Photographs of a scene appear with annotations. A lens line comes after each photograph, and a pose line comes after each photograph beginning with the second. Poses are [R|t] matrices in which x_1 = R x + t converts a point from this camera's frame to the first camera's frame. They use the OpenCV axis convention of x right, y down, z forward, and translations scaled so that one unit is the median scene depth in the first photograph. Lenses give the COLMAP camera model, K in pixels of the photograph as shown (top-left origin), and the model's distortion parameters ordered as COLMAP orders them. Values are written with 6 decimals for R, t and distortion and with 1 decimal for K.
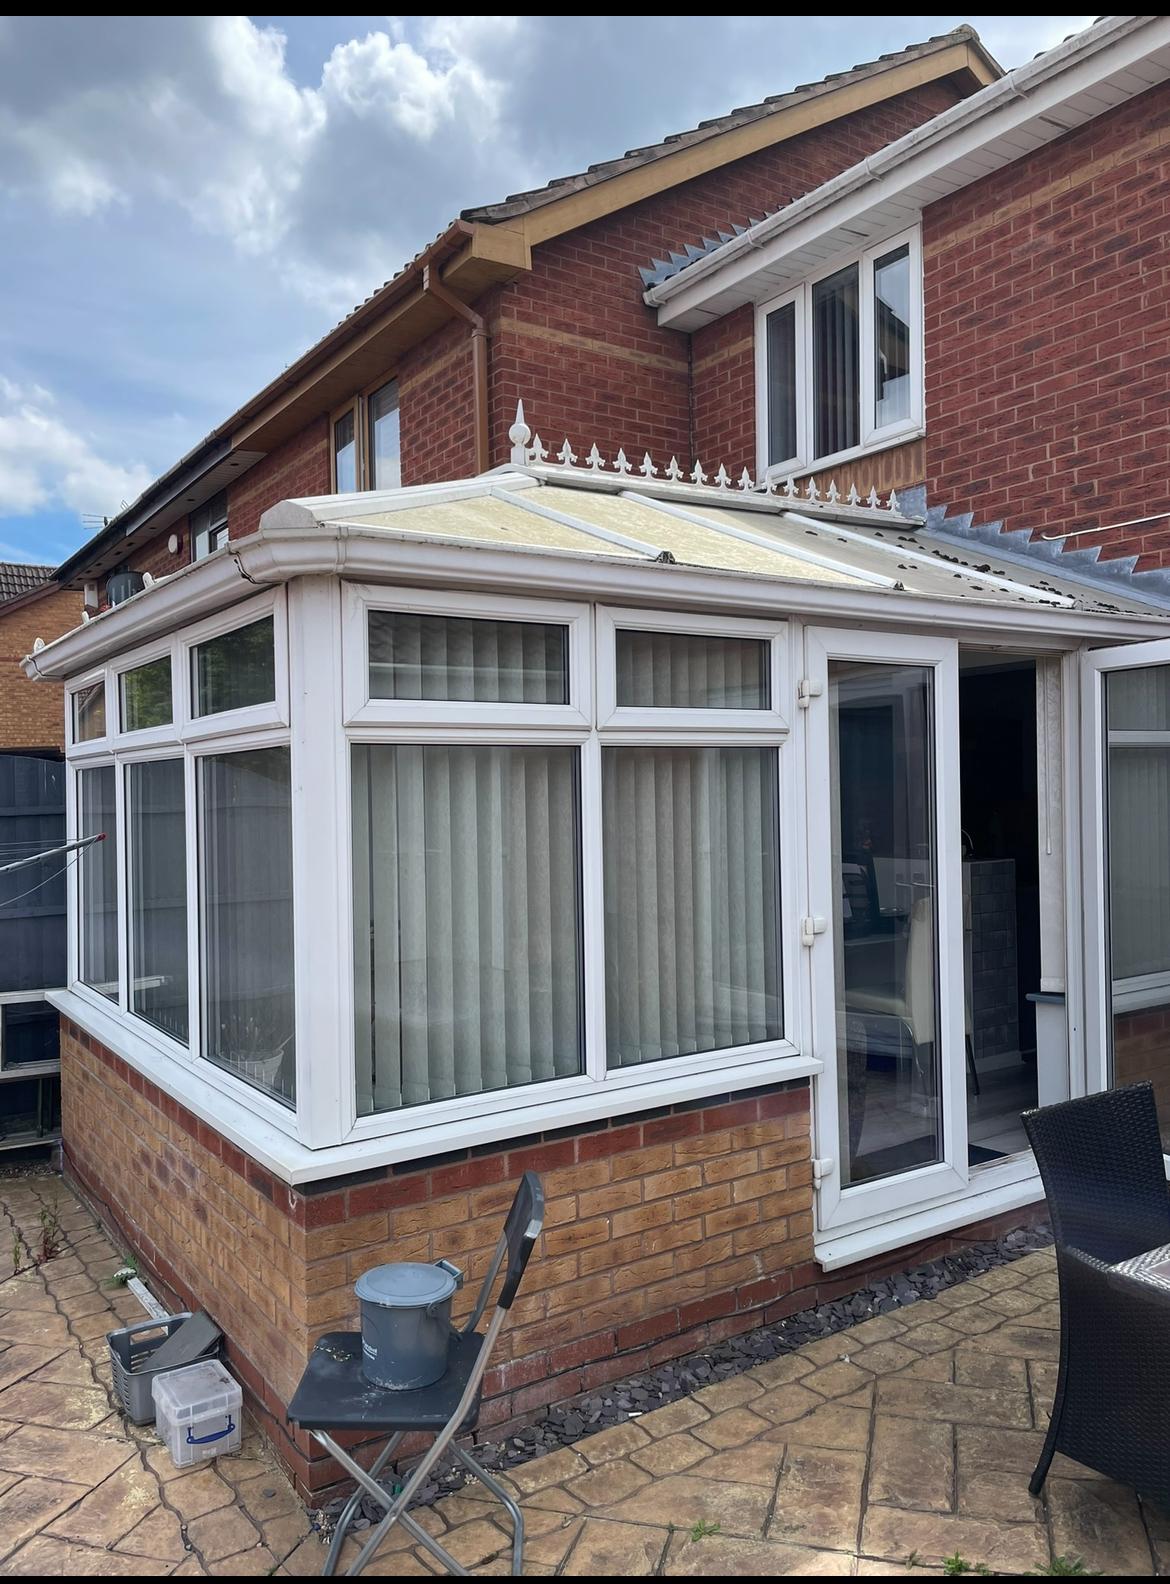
lens RADIAL K [[1178.4, 0, 585.5], [0, 1178.4, 781.4], [0, 0, 1]] dist [0.066462, -0.082031]
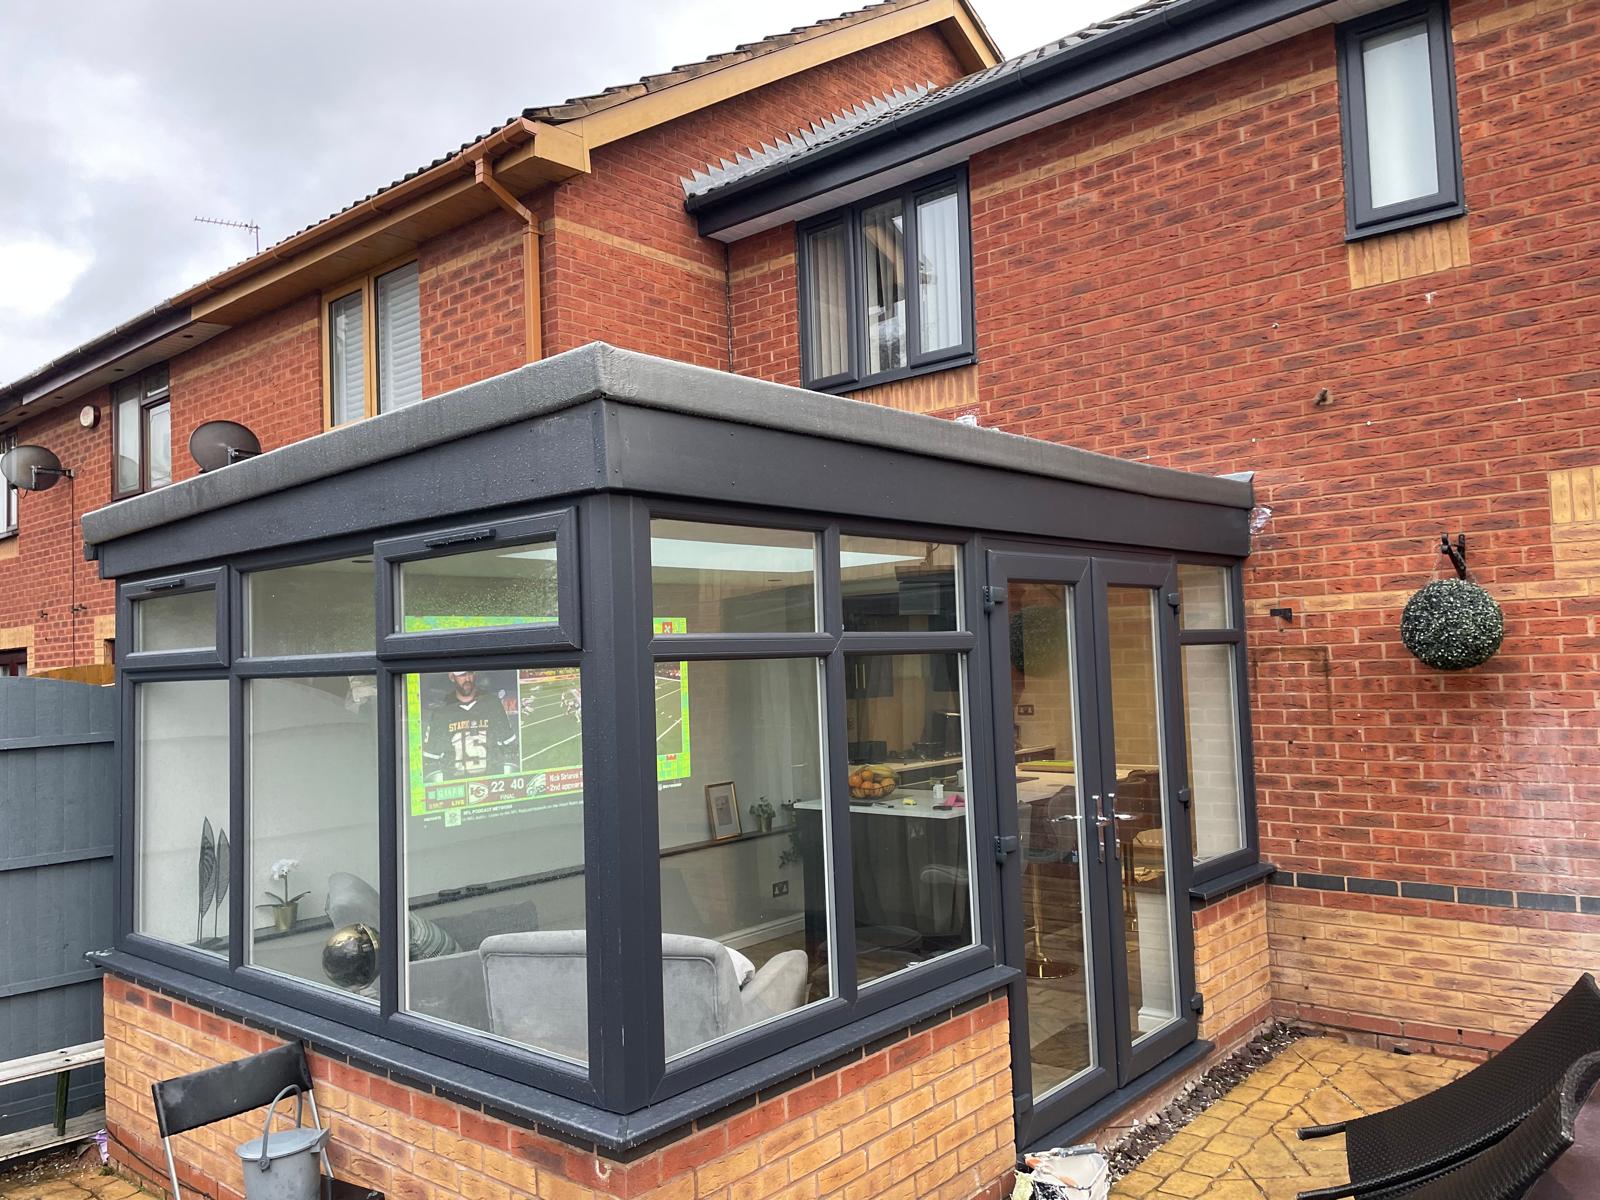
lens RADIAL K [[1196.6, 0, 798.6], [0, 1196.6, 596.9], [0, 0, 1]] dist [0.081260, -0.108939]
pose [[0.966975, 0.001057, 0.254868, -0.147370], [0.013338, 0.998411, -0.054745, -0.020924], [-0.254521, 0.056336, 0.965425, 0.001477]]
